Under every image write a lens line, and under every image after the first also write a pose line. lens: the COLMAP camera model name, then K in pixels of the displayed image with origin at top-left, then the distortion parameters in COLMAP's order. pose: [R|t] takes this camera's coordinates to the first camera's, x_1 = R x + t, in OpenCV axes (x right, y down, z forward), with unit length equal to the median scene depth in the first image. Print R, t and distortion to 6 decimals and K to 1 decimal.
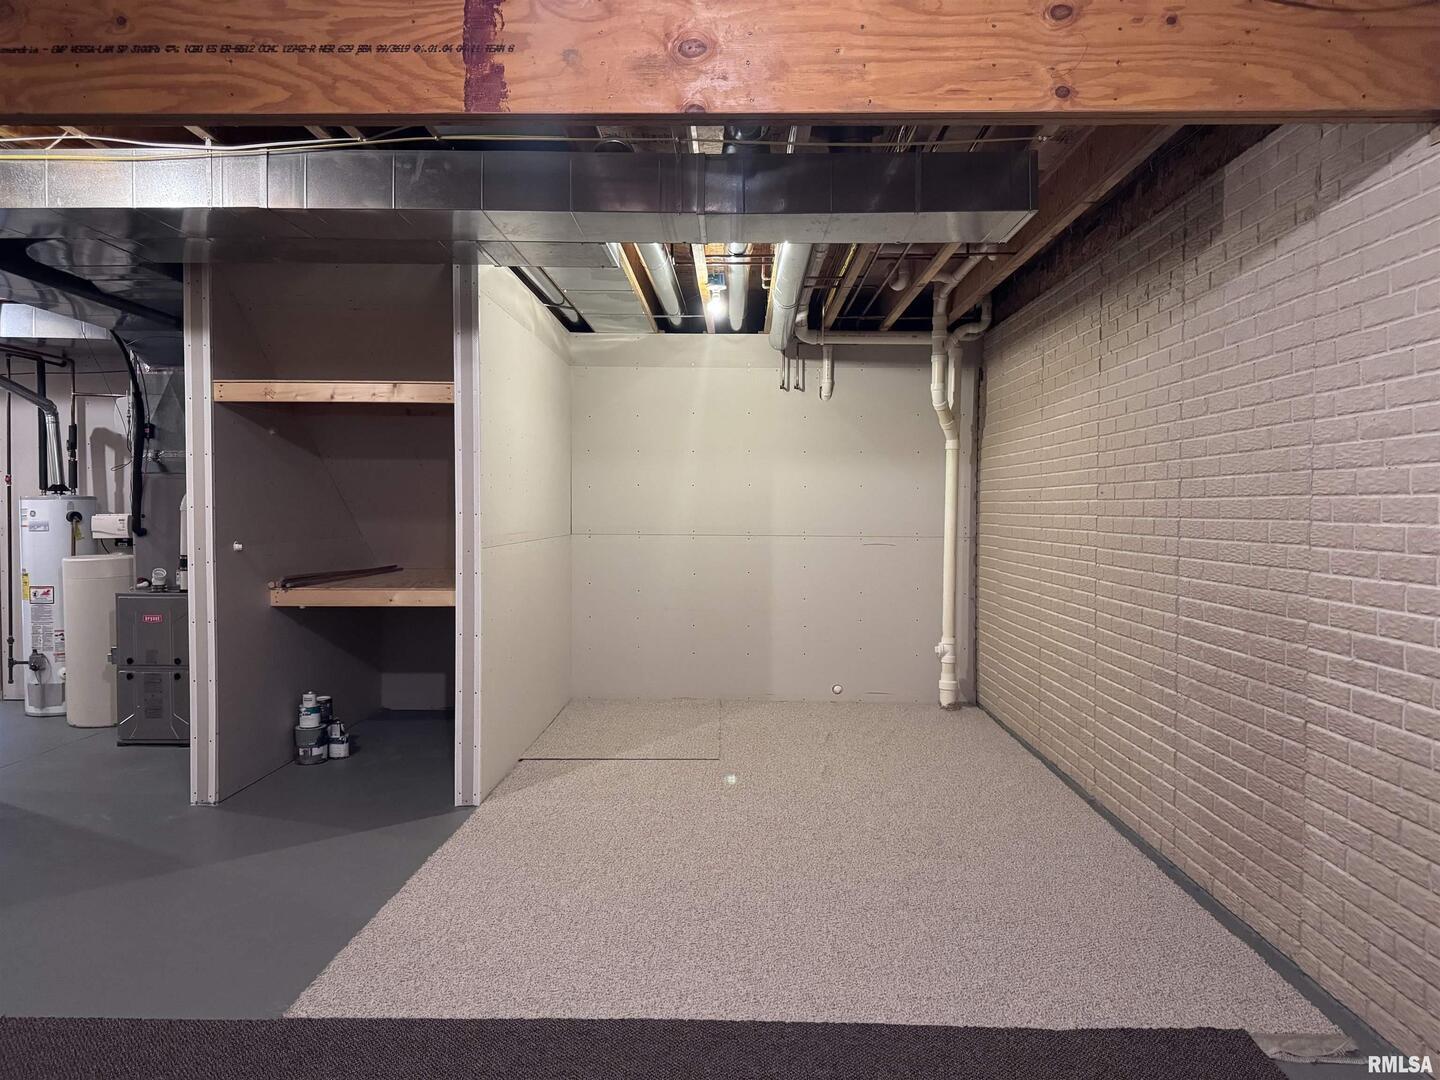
lens RADIAL K [[1023.9, 0, 720.0], [0, 1023.9, 540.0], [0, 0, 1]] dist [0.006353, -0.001750]
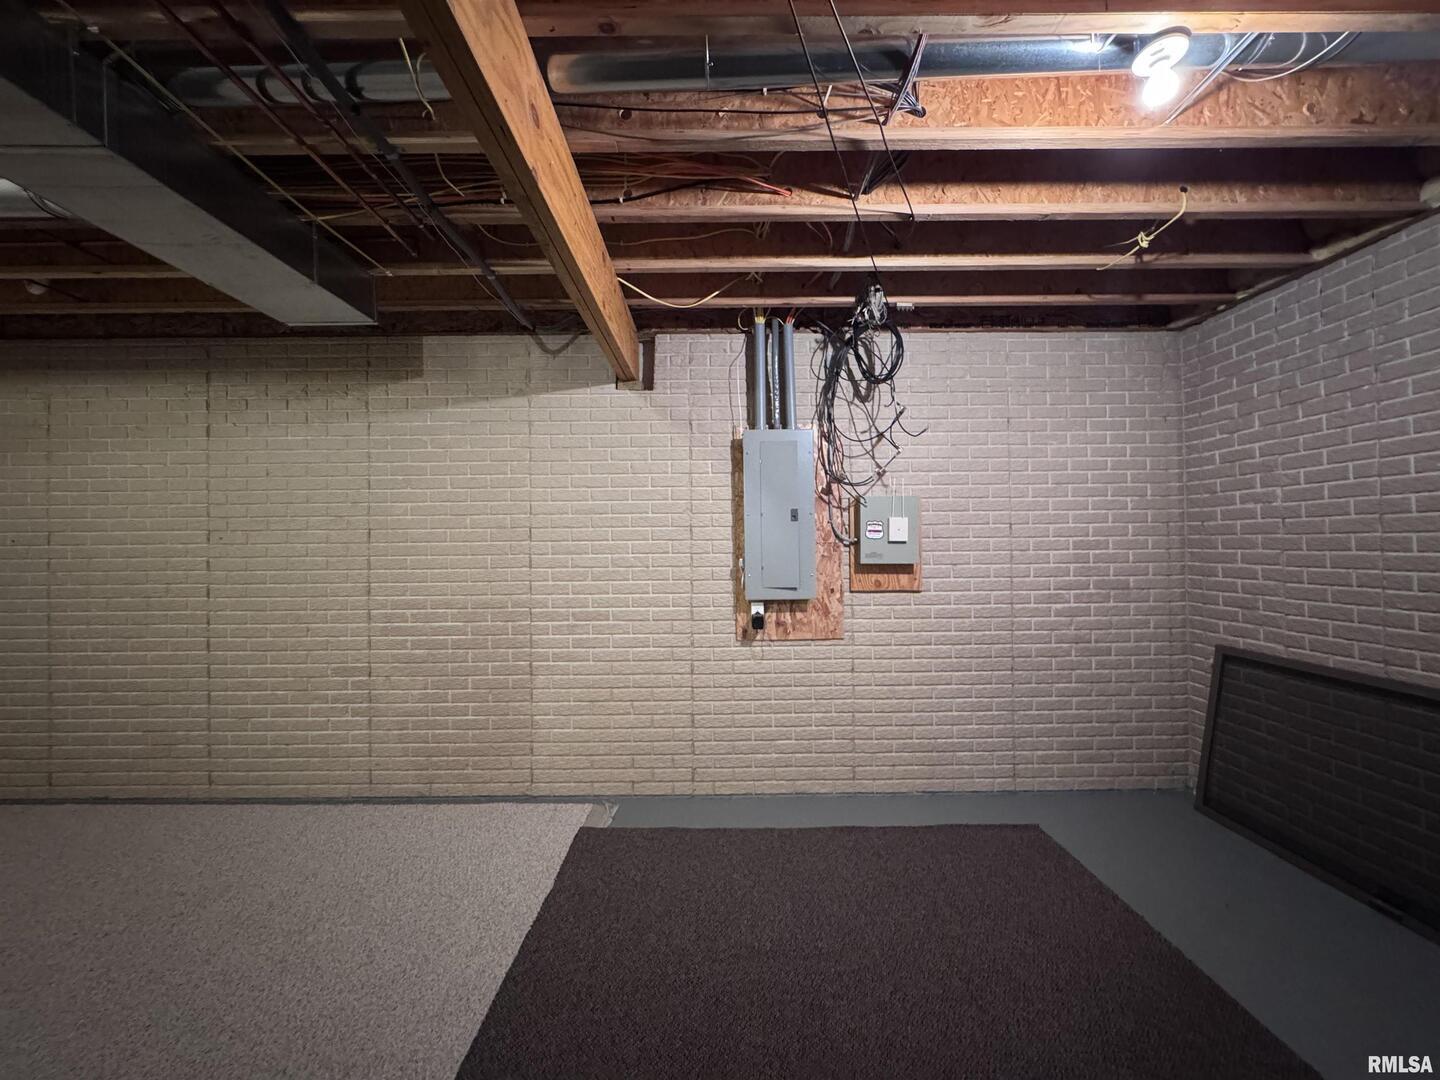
lens RADIAL K [[586.8, 0, 720.0], [0, 586.8, 540.0], [0, 0, 1]] dist [-0.008395, 0.000052]
pose [[-0.027905, 0.003160, 0.999606, -0.552564], [0.044969, 0.998987, -0.001902, -0.032265], [-0.998599, 0.044898, -0.028019, 0.742404]]
